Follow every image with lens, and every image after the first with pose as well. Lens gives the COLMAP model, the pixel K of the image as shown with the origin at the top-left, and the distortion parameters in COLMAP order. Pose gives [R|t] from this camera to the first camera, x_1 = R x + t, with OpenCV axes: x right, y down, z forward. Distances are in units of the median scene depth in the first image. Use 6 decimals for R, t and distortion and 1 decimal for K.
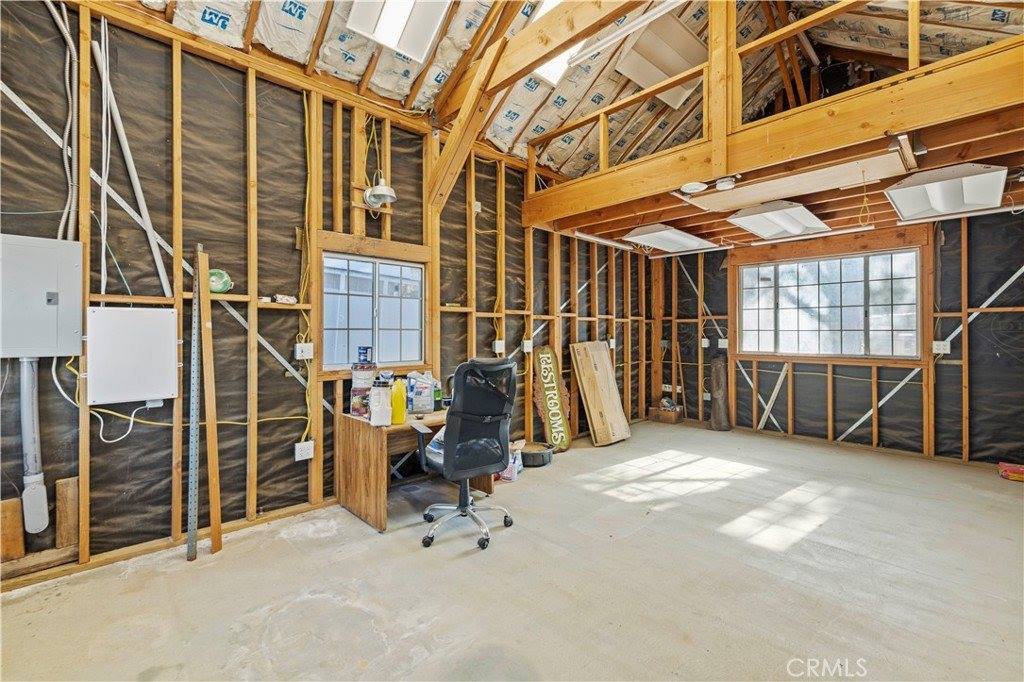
lens RADIAL K [[437.2, 0, 509.8], [0, 437.2, 334.5], [0, 0, 1]] dist [0.002711, 0.000300]
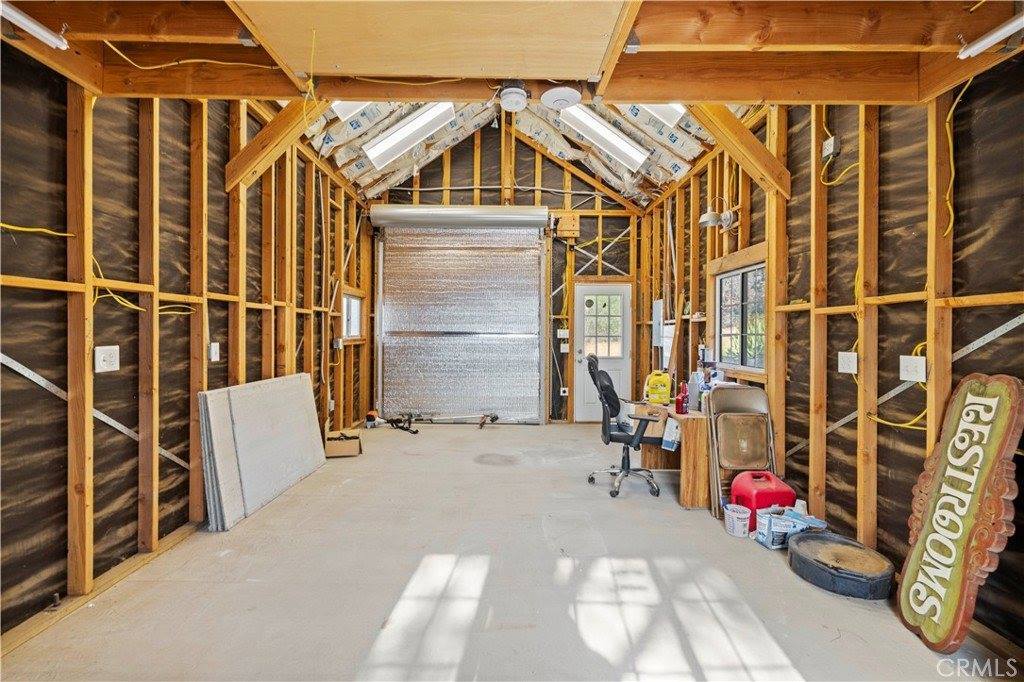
lens RADIAL K [[437.2, 0, 509.8], [0, 437.2, 334.5], [0, 0, 1]] dist [0.002711, 0.000300]
pose [[-0.678706, -0.000752, -0.734409, 0.857106], [-0.008489, 0.999941, 0.006822, -0.012348], [0.734361, 0.010864, -0.678672, 1.269655]]
